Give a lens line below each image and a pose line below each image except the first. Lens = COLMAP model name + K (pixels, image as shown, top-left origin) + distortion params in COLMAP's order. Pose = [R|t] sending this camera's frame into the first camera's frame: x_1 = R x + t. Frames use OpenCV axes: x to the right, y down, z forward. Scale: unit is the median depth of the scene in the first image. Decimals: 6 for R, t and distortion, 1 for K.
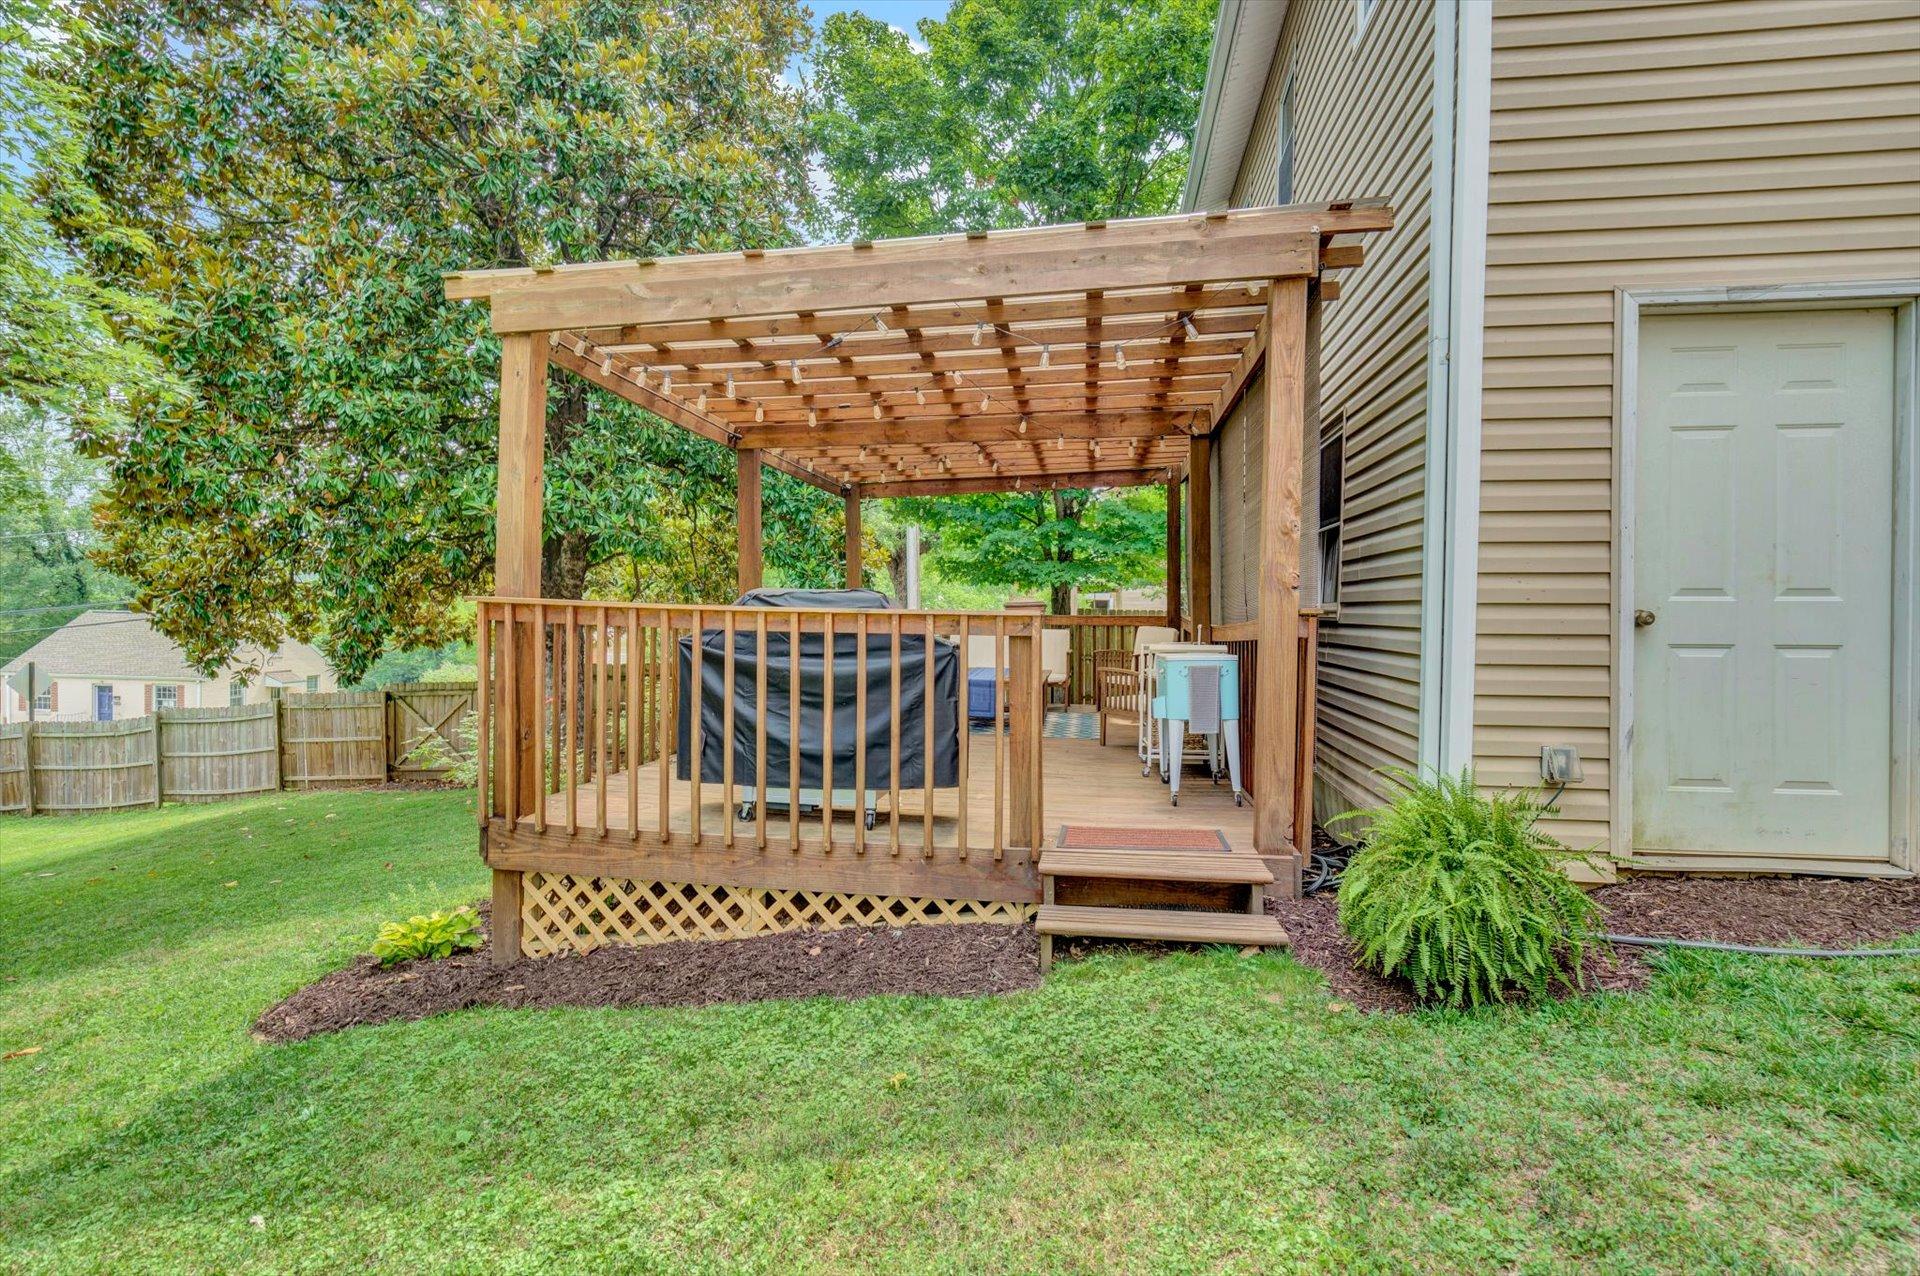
lens RADIAL K [[952.9, 0, 997.1], [0, 952.9, 642.3], [0, 0, 1]] dist [-0.002825, -0.000404]
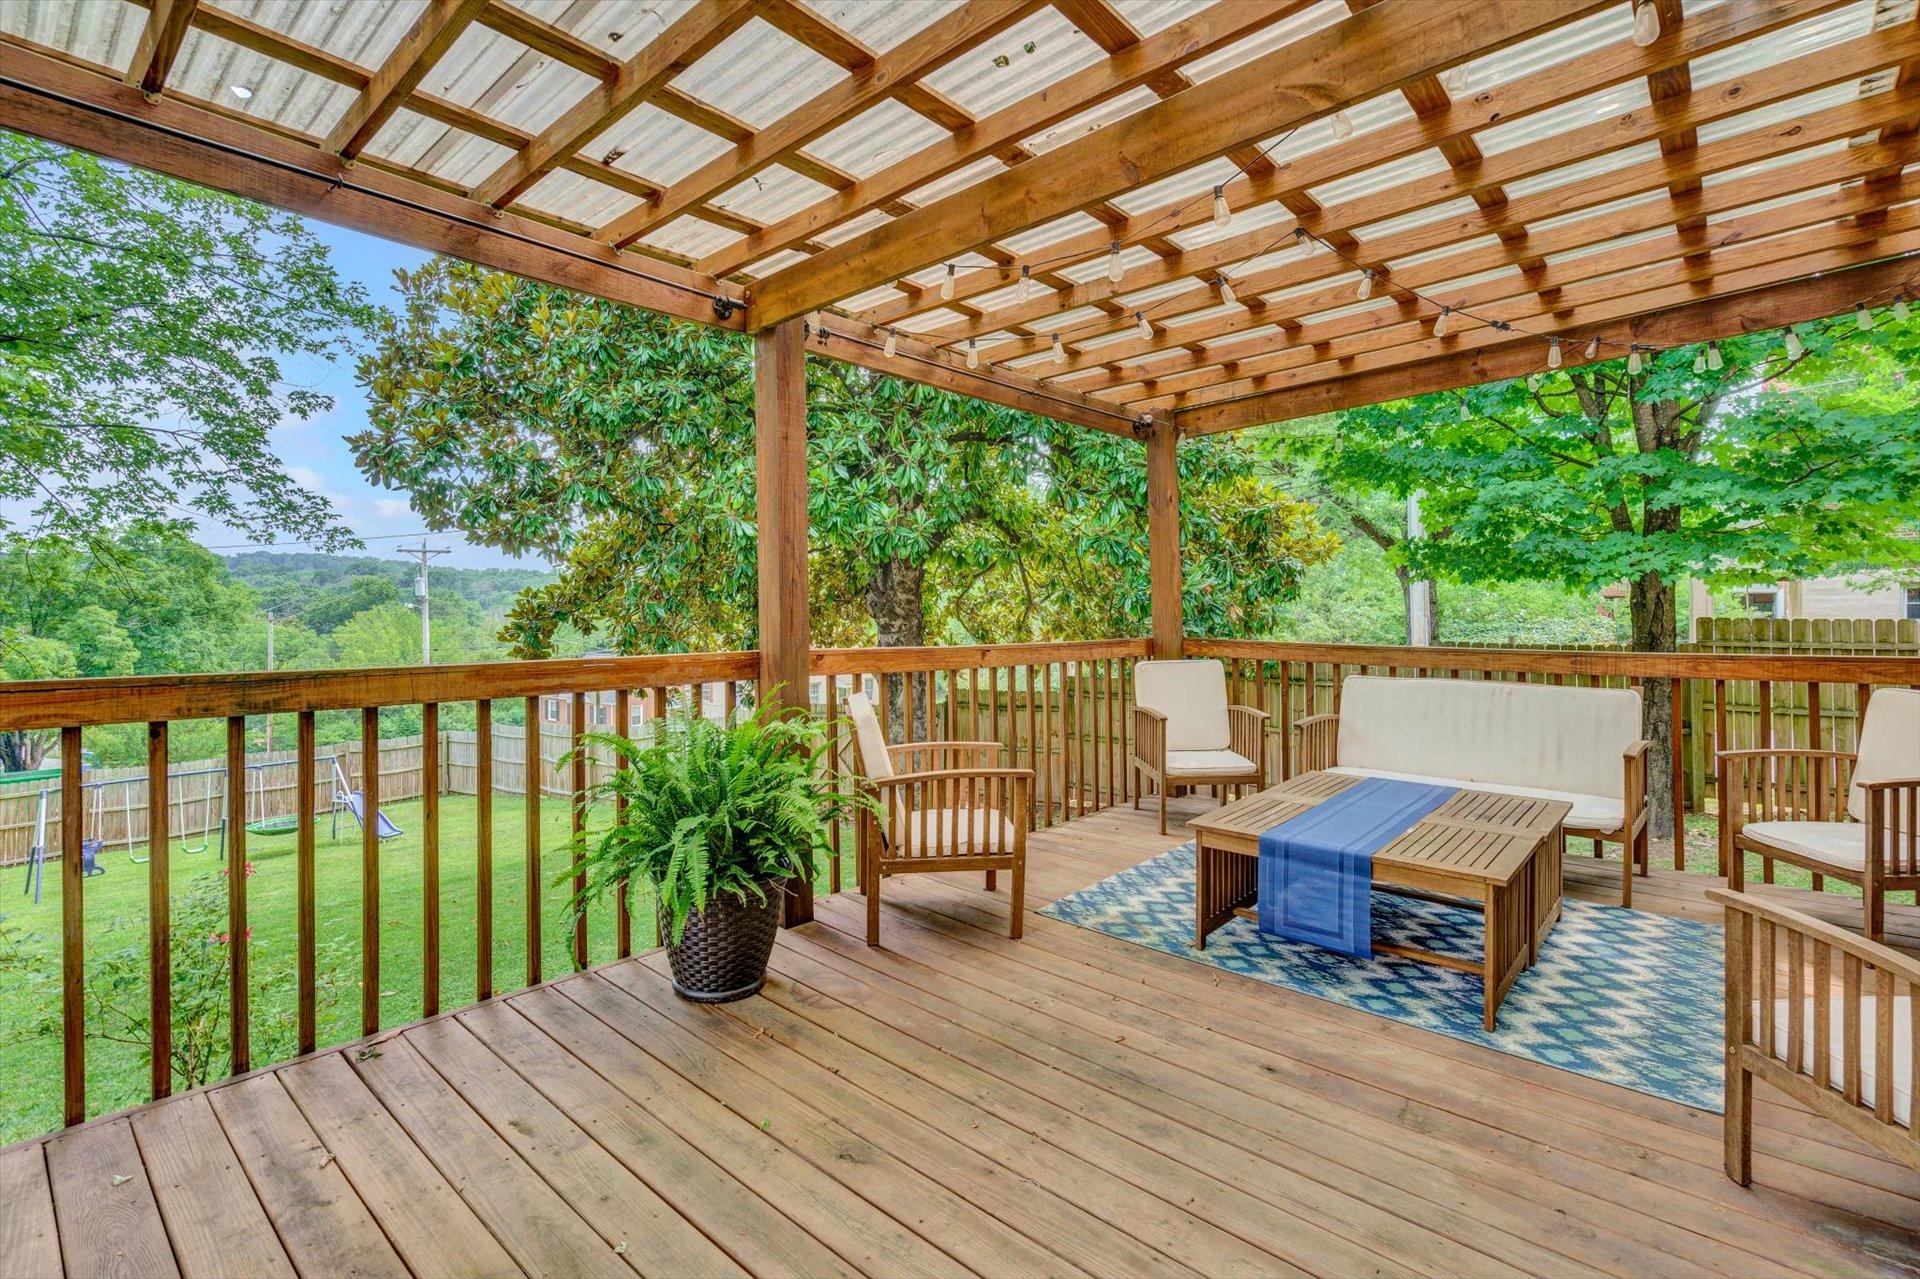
lens RADIAL K [[912.6, 0, 958.9], [0, 912.6, 616.1], [0, 0, 1]] dist [-0.006891, -0.000741]
pose [[0.814162, -0.010757, -0.580538, 0.065815], [-0.004035, 0.999699, -0.024183, -0.034821], [0.580624, 0.022031, 0.813874, 0.514723]]
